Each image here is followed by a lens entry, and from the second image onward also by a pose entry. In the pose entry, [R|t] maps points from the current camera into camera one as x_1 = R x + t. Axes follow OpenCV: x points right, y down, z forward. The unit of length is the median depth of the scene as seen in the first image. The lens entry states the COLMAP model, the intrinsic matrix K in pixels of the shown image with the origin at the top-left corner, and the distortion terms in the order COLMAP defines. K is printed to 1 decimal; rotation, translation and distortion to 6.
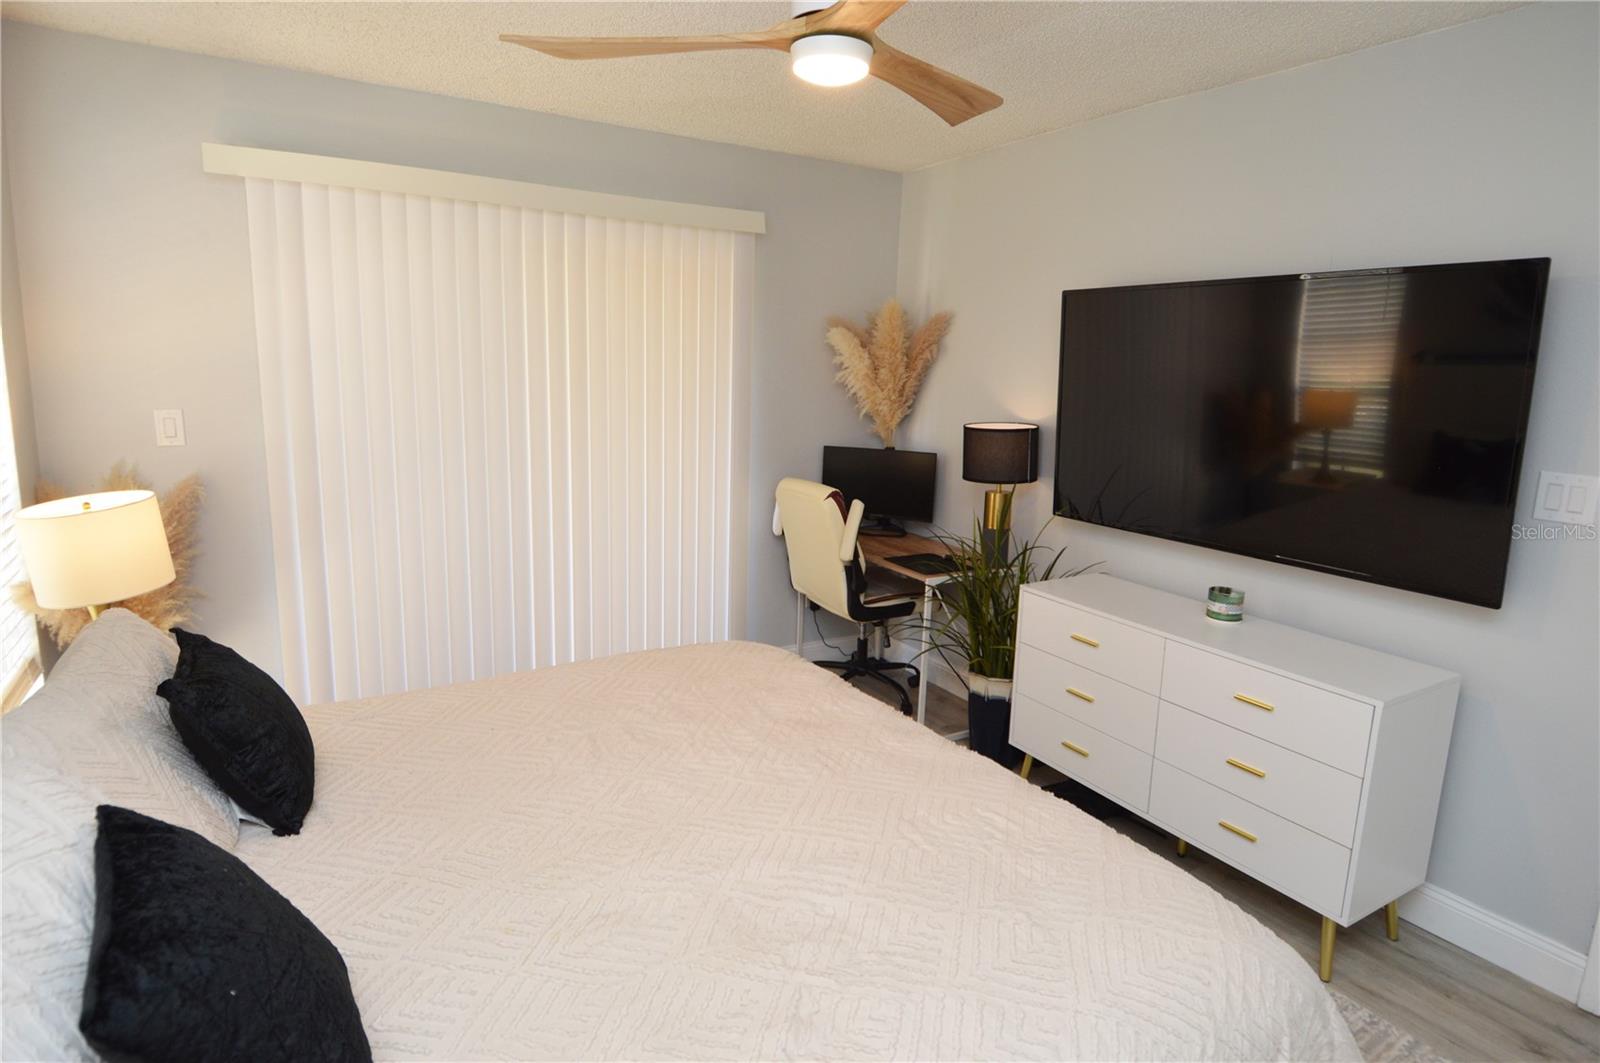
lens RADIAL K [[862.3, 0, 806.7], [0, 862.3, 523.3], [0, 0, 1]] dist [0.023260, -0.035162]
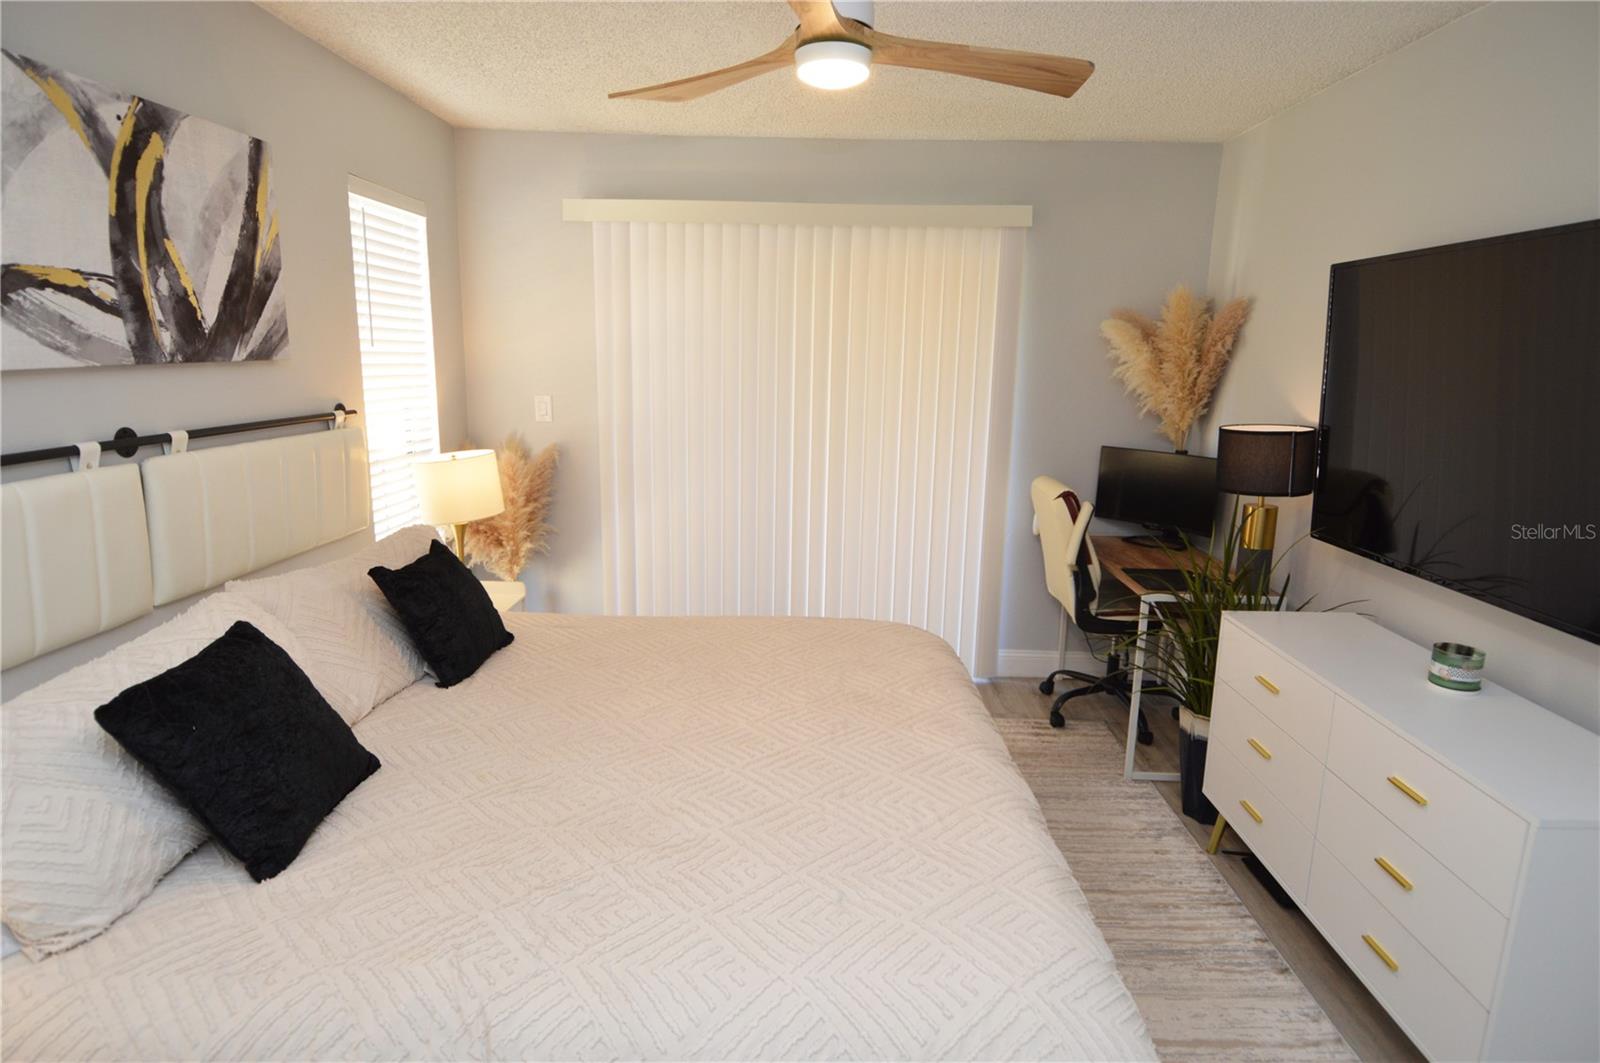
lens RADIAL K [[853.0, 0, 810.4], [0, 853.0, 526.2], [0, 0, 1]] dist [0.020144, -0.030511]
pose [[0.849139, 0.091057, -0.520261, 0.376041], [-0.090089, 0.995562, 0.027208, 0.000823], [0.520429, 0.023767, 0.853574, 0.064665]]
